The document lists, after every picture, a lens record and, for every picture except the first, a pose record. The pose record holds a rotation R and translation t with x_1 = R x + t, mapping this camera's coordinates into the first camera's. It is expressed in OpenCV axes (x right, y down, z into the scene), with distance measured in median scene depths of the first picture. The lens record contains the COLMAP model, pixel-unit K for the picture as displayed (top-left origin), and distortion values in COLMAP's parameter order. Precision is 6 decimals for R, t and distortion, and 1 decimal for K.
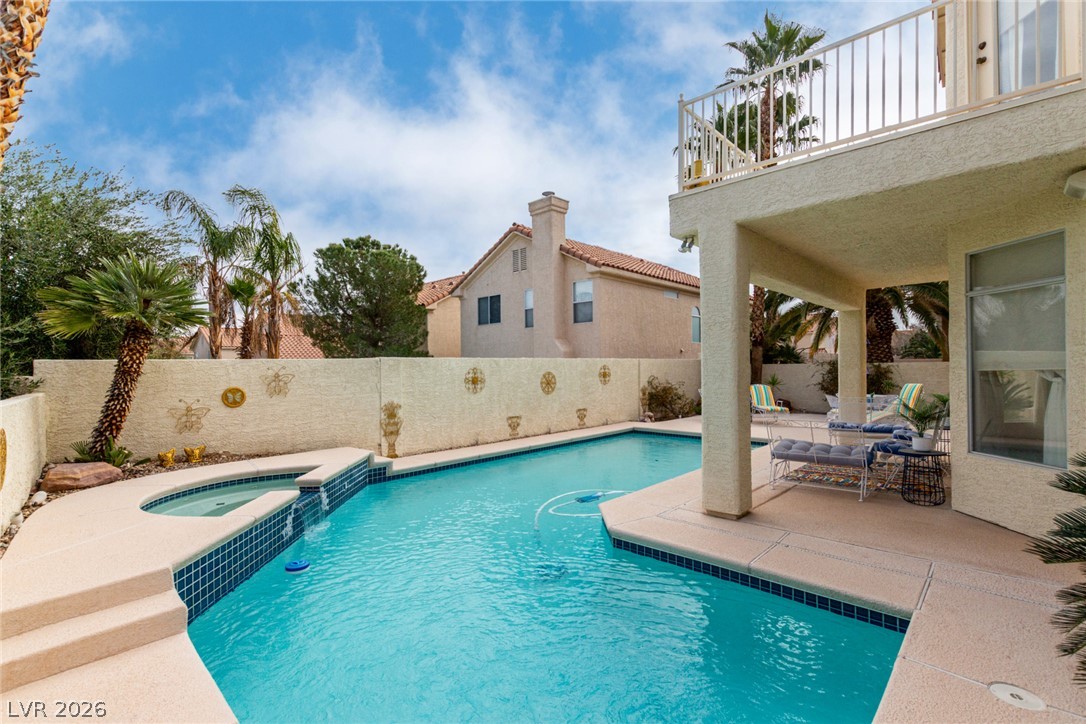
lens RADIAL K [[489.0, 0, 540.3], [0, 489.0, 363.8], [0, 0, 1]] dist [0.000575, -0.003371]
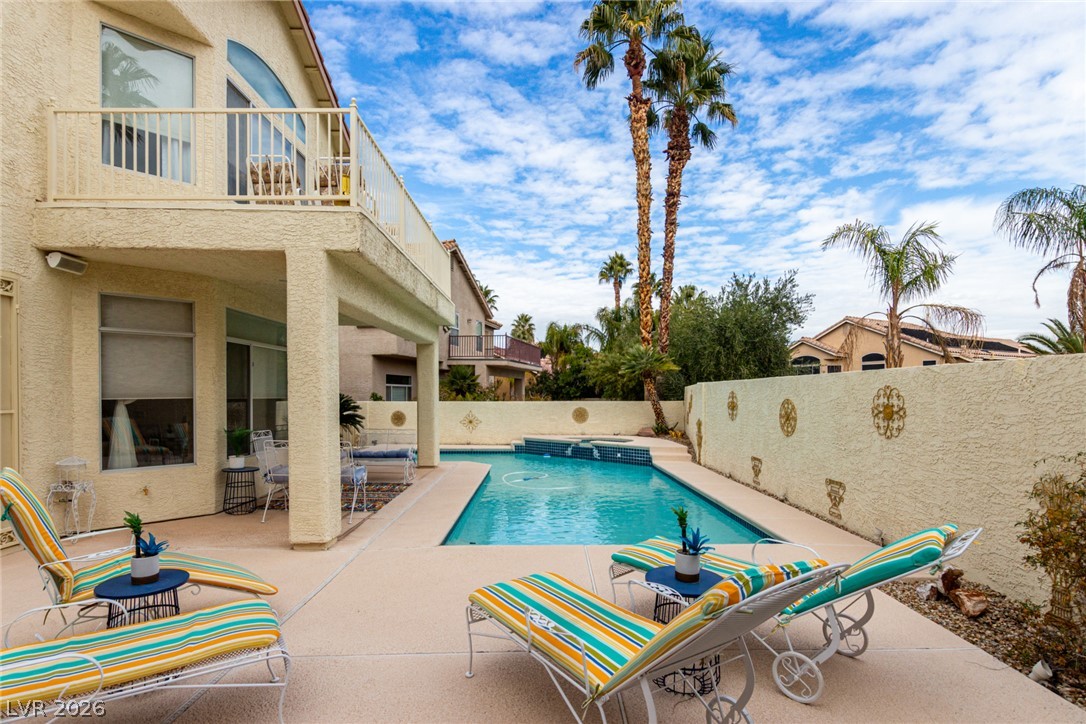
lens RADIAL K [[539.8, 0, 547.9], [0, 539.8, 401.0], [0, 0, 1]] dist [0.002744, -0.003951]
pose [[-0.705031, 0.017773, -0.708954, 0.741308], [0.008666, 0.999827, 0.016447, 0.005997], [0.709123, 0.005452, -0.705063, 1.350483]]
